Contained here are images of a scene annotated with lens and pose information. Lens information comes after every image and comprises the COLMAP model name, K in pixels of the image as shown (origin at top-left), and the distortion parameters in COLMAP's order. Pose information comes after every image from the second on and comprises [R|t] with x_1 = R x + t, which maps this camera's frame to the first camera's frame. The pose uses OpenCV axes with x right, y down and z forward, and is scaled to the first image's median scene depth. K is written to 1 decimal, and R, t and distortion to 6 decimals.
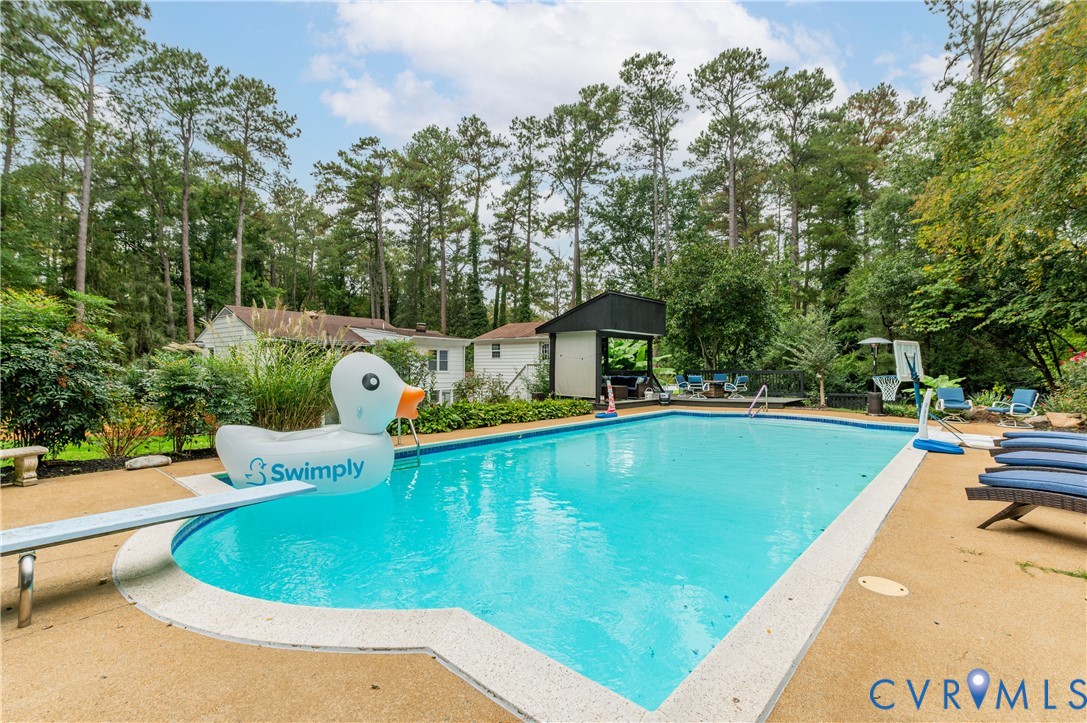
lens RADIAL K [[481.1, 0, 525.6], [0, 481.1, 358.9], [0, 0, 1]] dist [-0.000699, -0.000143]
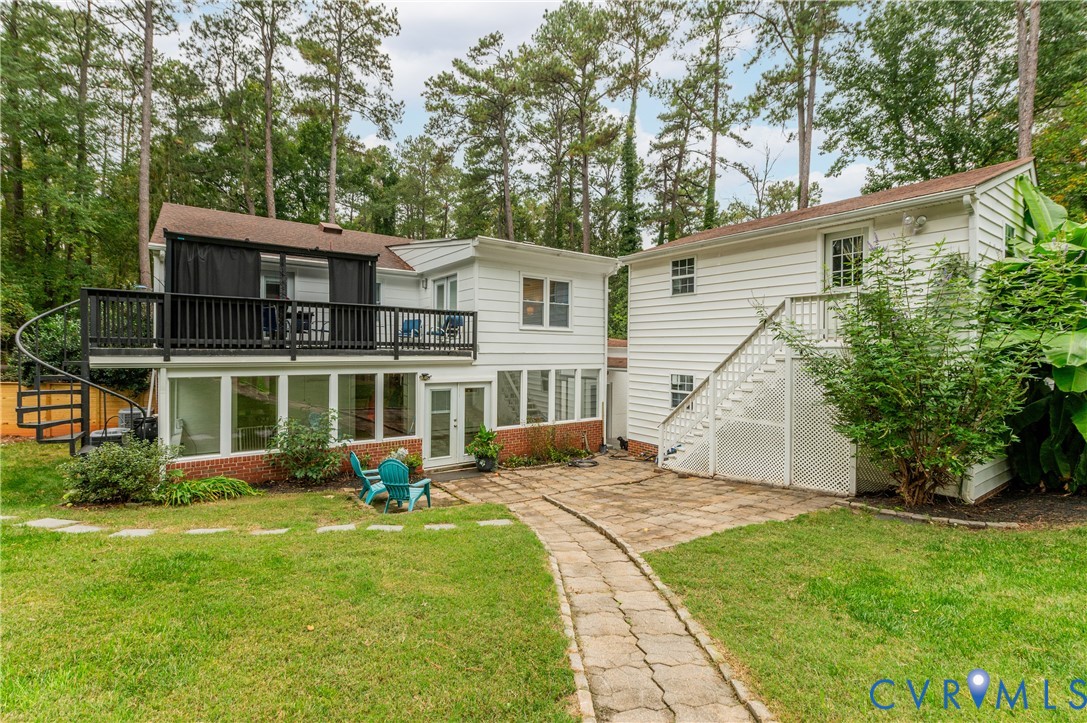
lens RADIAL K [[481.1, 0, 525.6], [0, 481.1, 358.9], [0, 0, 1]] dist [-0.000699, -0.000143]
pose [[0.951678, 0.018826, -0.306520, -0.032514], [-0.005949, 0.999062, 0.042891, 0.018732], [0.307040, -0.038995, 0.950897, 0.296321]]
